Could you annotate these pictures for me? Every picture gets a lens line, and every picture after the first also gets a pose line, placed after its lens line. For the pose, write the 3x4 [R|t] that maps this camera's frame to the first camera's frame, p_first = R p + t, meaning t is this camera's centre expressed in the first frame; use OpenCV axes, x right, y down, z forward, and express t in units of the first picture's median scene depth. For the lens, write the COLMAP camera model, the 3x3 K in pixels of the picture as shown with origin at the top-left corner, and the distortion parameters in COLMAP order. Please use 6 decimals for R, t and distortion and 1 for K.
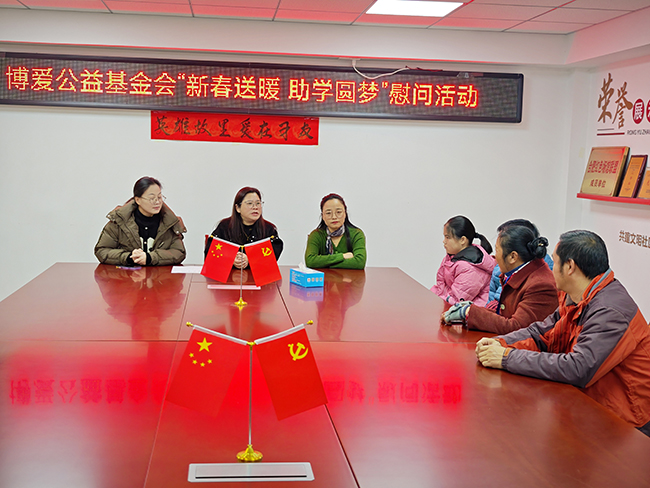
lens RADIAL K [[865.8, 0, 324.9], [0, 865.8, 246.1], [0, 0, 1]] dist [0.048935, 0.000000]
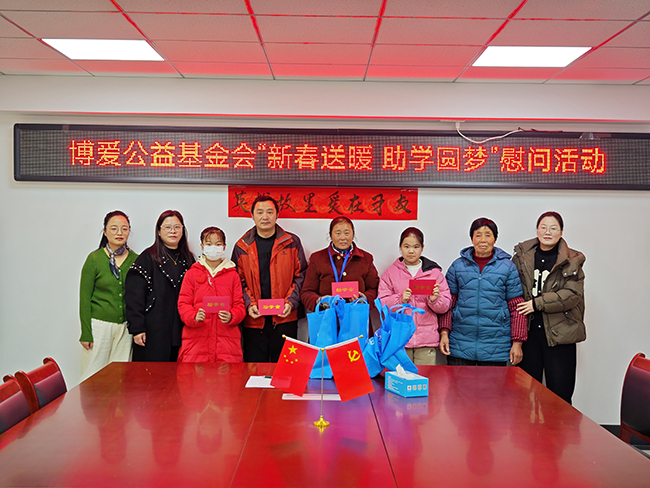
lens RADIAL K [[865.8, 0, 323.6], [0, 865.8, 243.9], [0, 0, 1]] dist [0.048935, 0.000000]
pose [[0.993584, -0.013933, -0.112232, -0.003973], [0.003447, 0.995652, -0.093089, -0.012960], [0.113041, 0.092105, 0.989312, 0.137035]]
